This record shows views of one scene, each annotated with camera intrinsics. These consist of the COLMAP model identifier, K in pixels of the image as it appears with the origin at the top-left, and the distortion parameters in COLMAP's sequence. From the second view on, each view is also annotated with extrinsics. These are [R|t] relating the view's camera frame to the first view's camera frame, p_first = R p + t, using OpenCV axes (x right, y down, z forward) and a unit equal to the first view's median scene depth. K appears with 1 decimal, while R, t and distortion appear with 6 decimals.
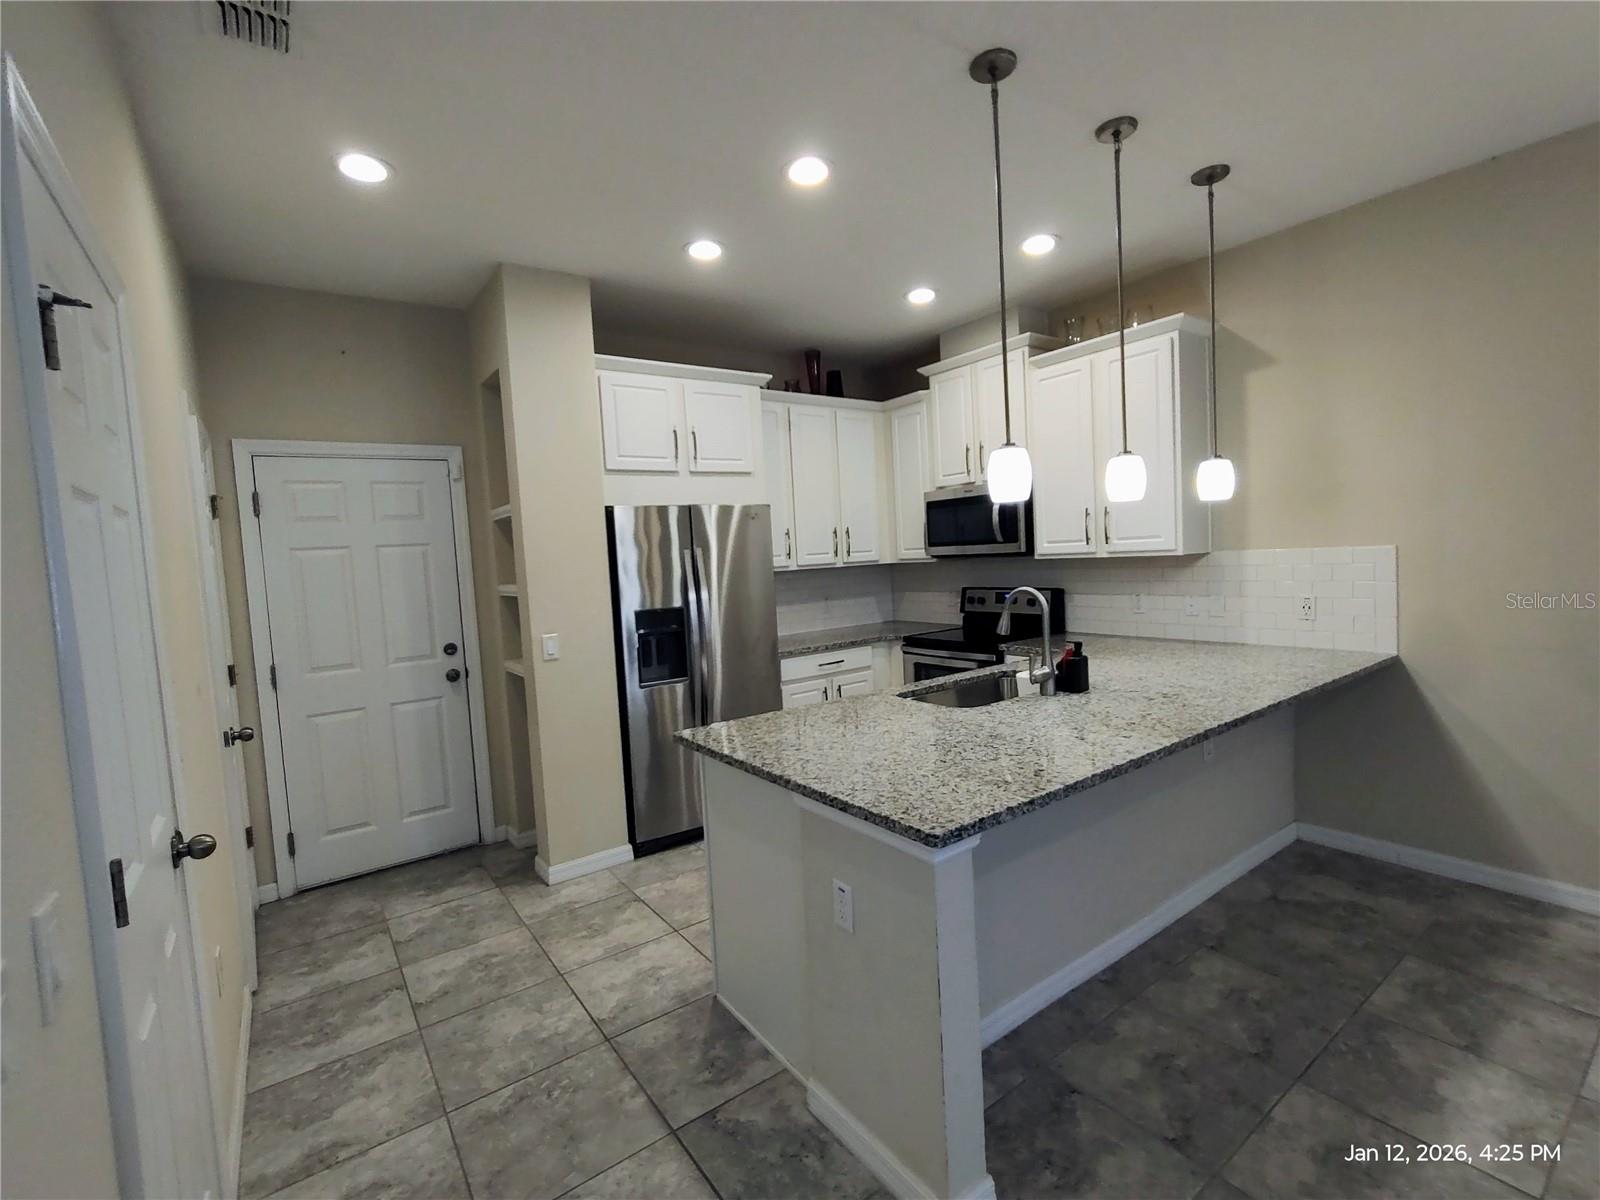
lens RADIAL K [[721.7, 0, 802.0], [0, 721.7, 595.2], [0, 0, 1]] dist [-0.006273, 0.003803]
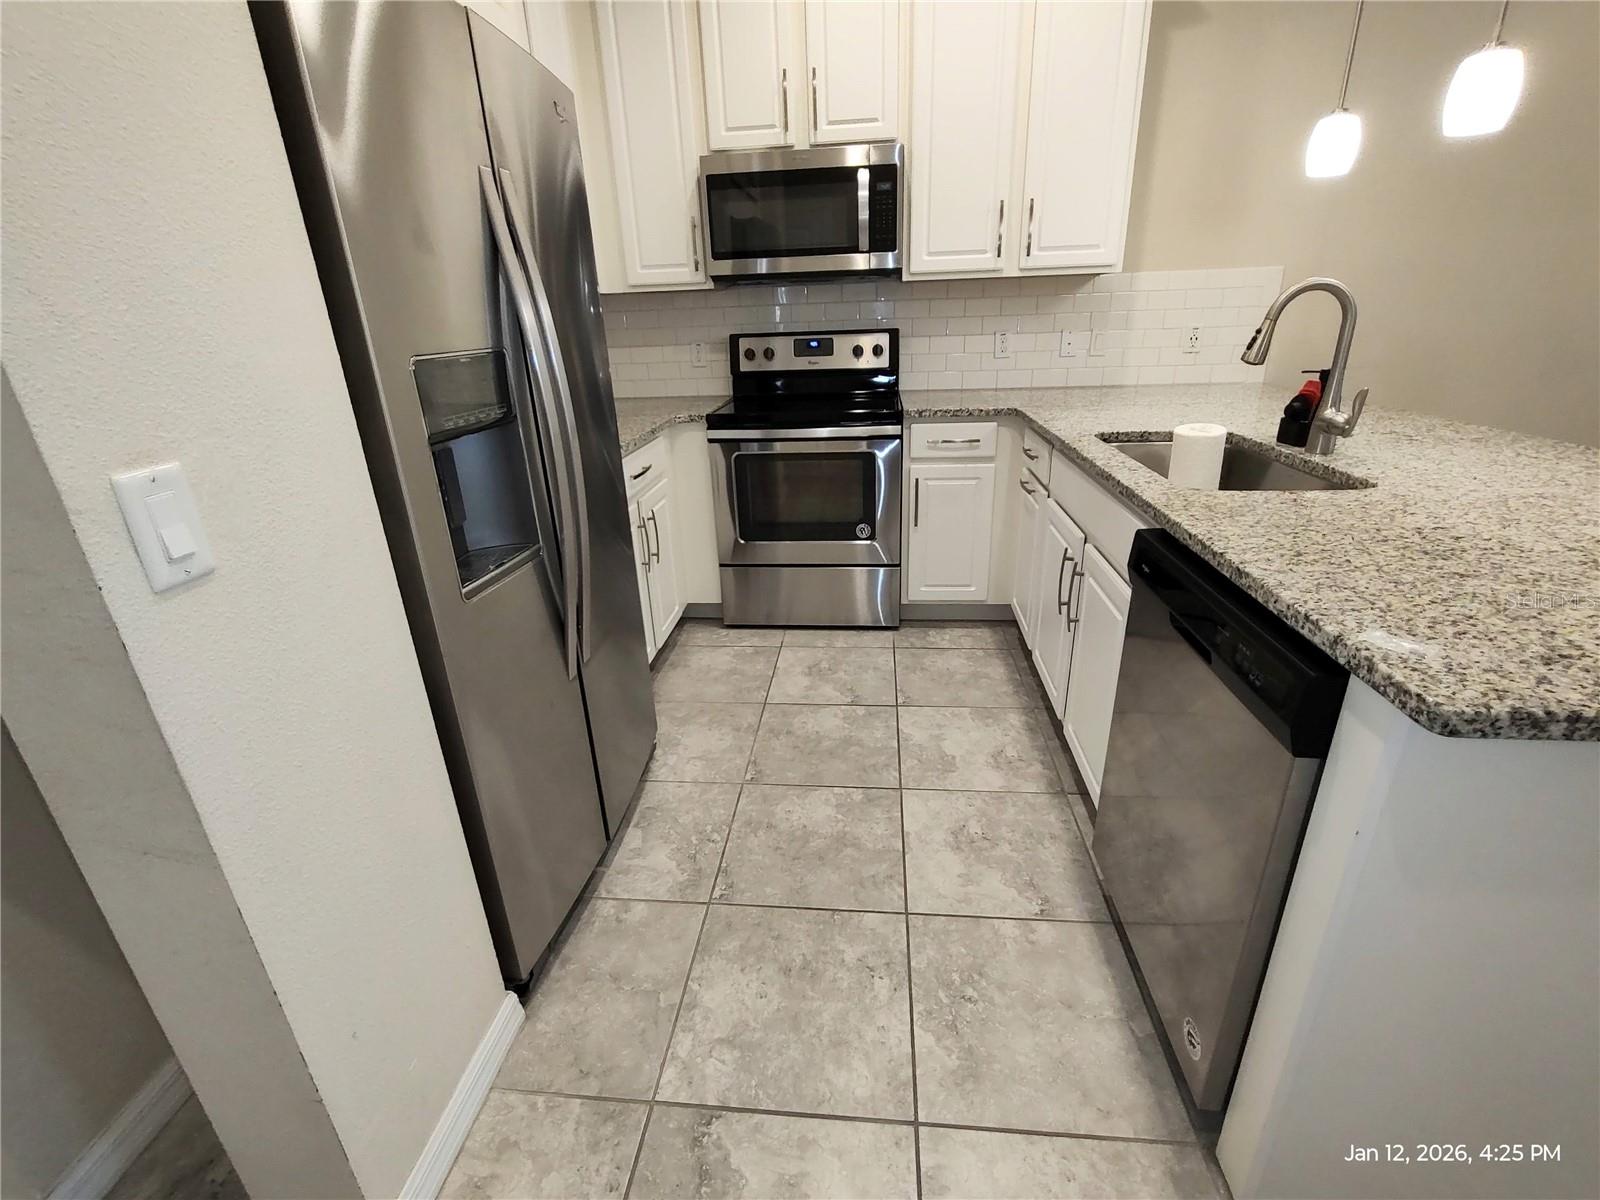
lens RADIAL K [[724.5, 0, 800.0], [0, 724.5, 600.0], [0, 0, 1]] dist [-0.002798, 0.000590]
pose [[0.662534, -0.251915, 0.705399, -0.308304], [0.044494, 0.953321, 0.298664, 0.029790], [-0.747709, -0.166489, 0.642816, 0.578080]]
